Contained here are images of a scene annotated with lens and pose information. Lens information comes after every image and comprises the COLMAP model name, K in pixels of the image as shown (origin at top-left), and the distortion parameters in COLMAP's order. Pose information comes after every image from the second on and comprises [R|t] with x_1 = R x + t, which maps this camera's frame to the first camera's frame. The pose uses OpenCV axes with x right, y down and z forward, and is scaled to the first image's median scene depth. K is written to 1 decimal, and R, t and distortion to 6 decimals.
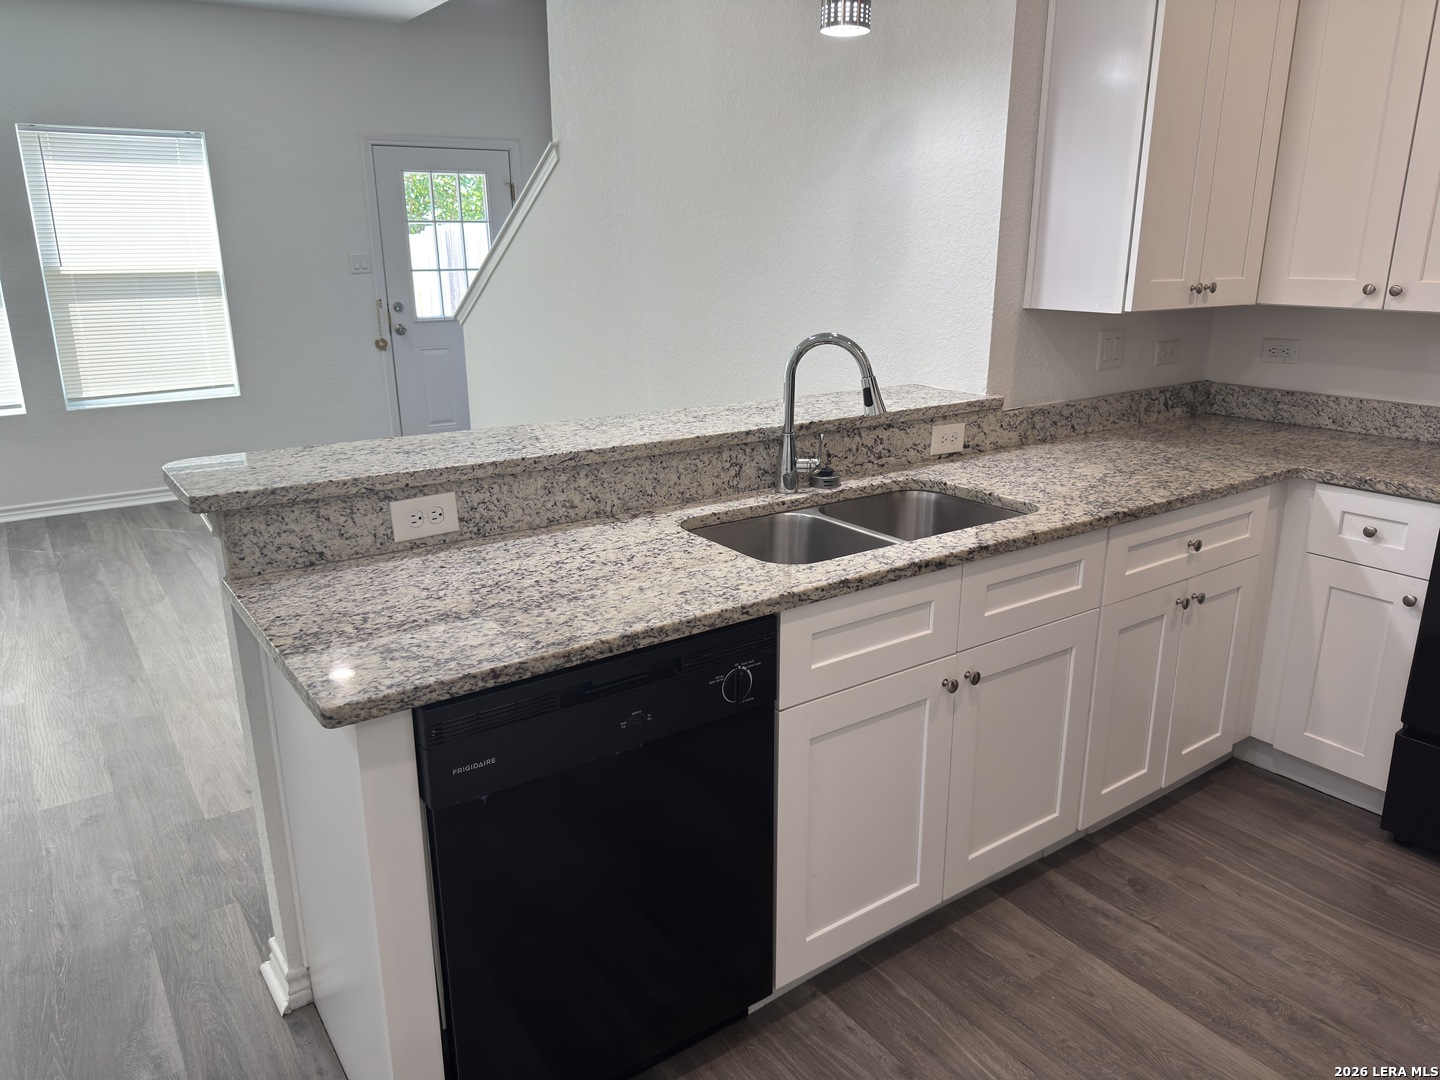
lens RADIAL K [[1011.0, 0, 730.1], [0, 1011.0, 545.0], [0, 0, 1]] dist [0.060842, -0.076083]
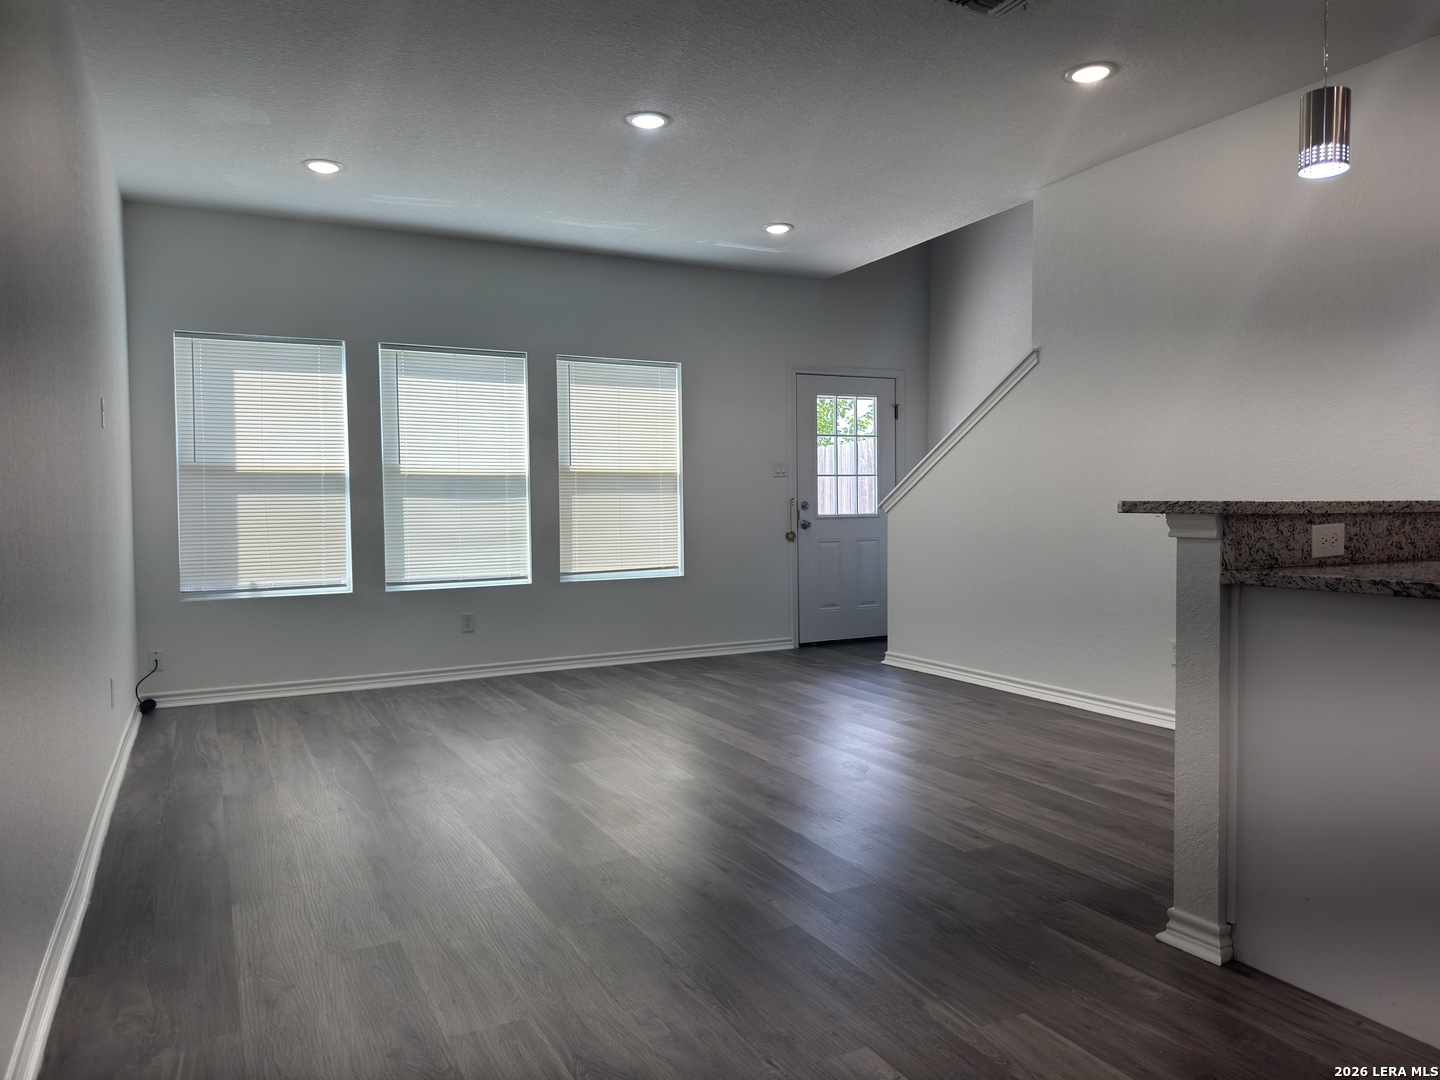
lens RADIAL K [[1011.0, 0, 732.5], [0, 1011.0, 535.1], [0, 0, 1]] dist [0.060842, -0.076083]
pose [[0.990341, -0.003719, -0.138601, -0.653140], [-0.031779, 0.966940, -0.253017, 0.237569], [0.134960, 0.254978, 0.957482, -0.247720]]
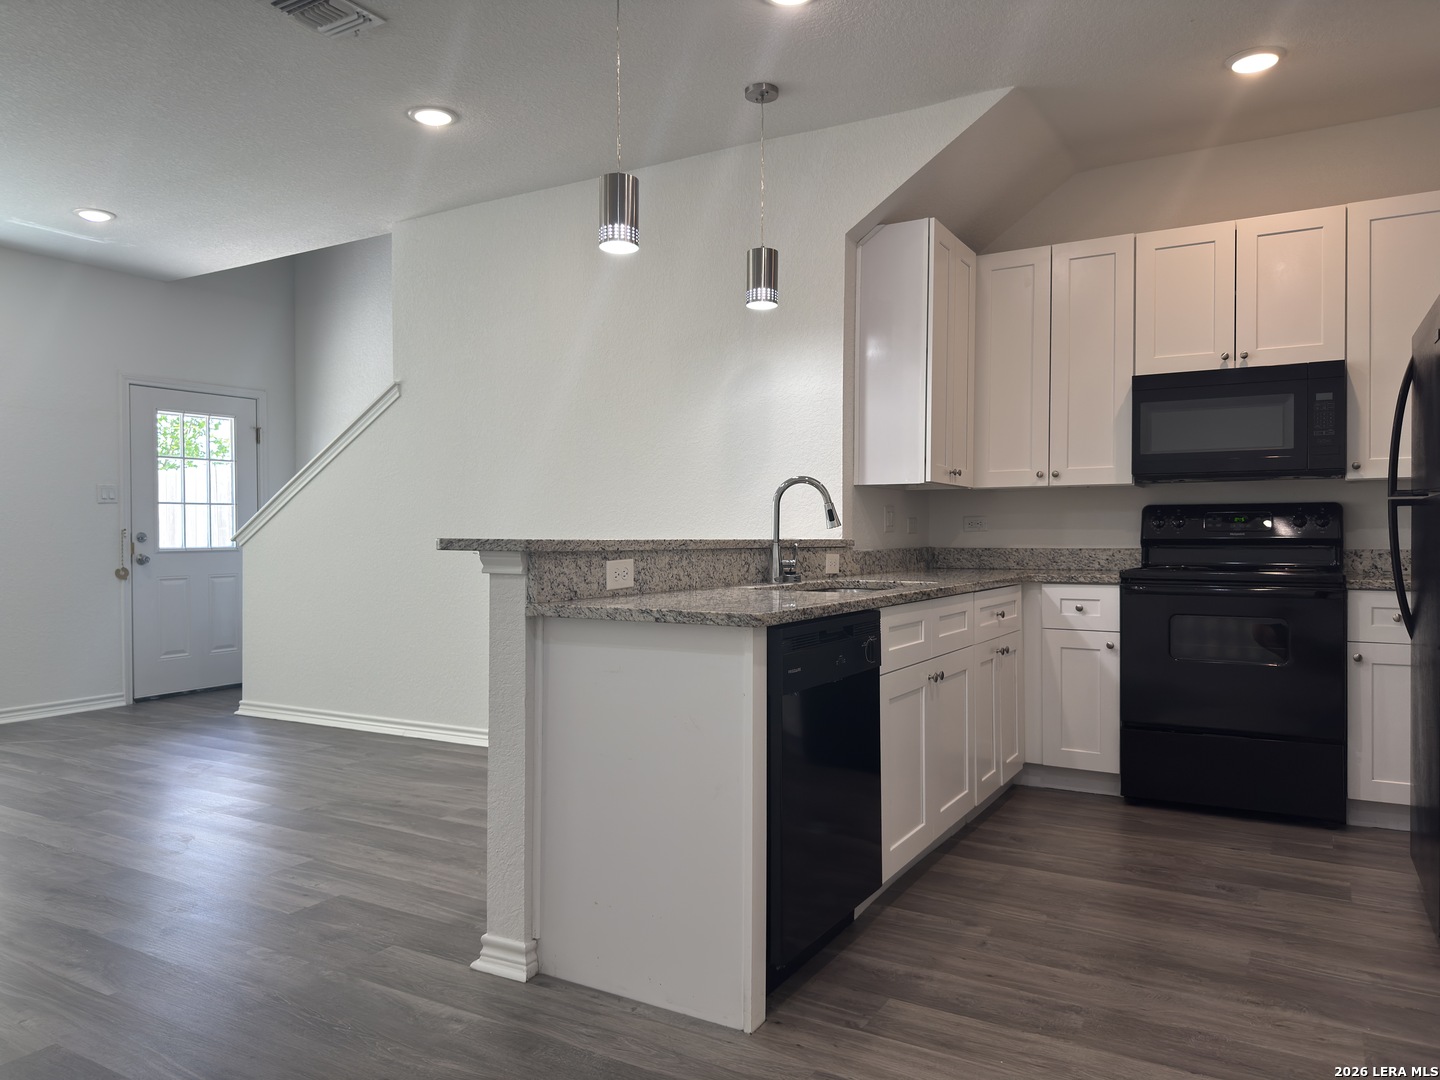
lens RADIAL K [[1011.0, 0, 717.1], [0, 1011.0, 540.9], [0, 0, 1]] dist [0.060842, -0.076083]
pose [[0.913771, -0.002774, 0.406221, -0.572578], [0.115953, 0.960156, -0.254274, 0.232006], [-0.389330, 0.279451, 0.877684, -0.241243]]
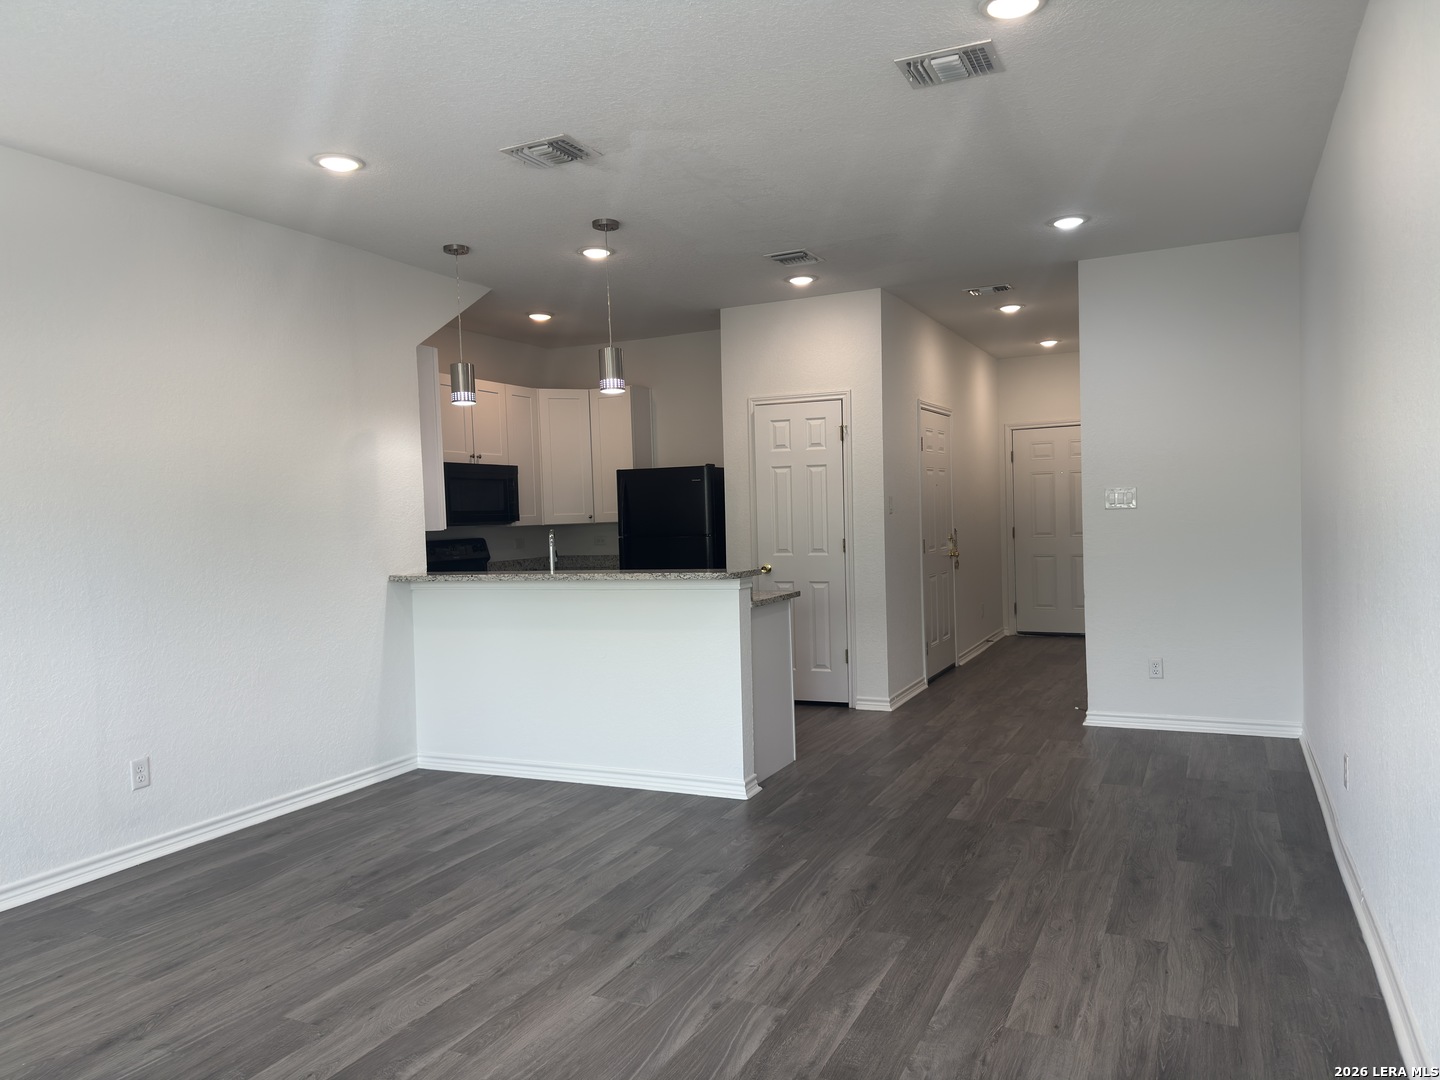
lens RADIAL K [[1011.0, 0, 727.5], [0, 1011.0, 531.7], [0, 0, 1]] dist [0.060842, -0.076083]
pose [[-0.488500, -0.000862, 0.872563, -1.986508], [0.278927, 0.947376, 0.157092, -0.415120], [-0.826781, 0.320121, -0.462553, 1.577174]]
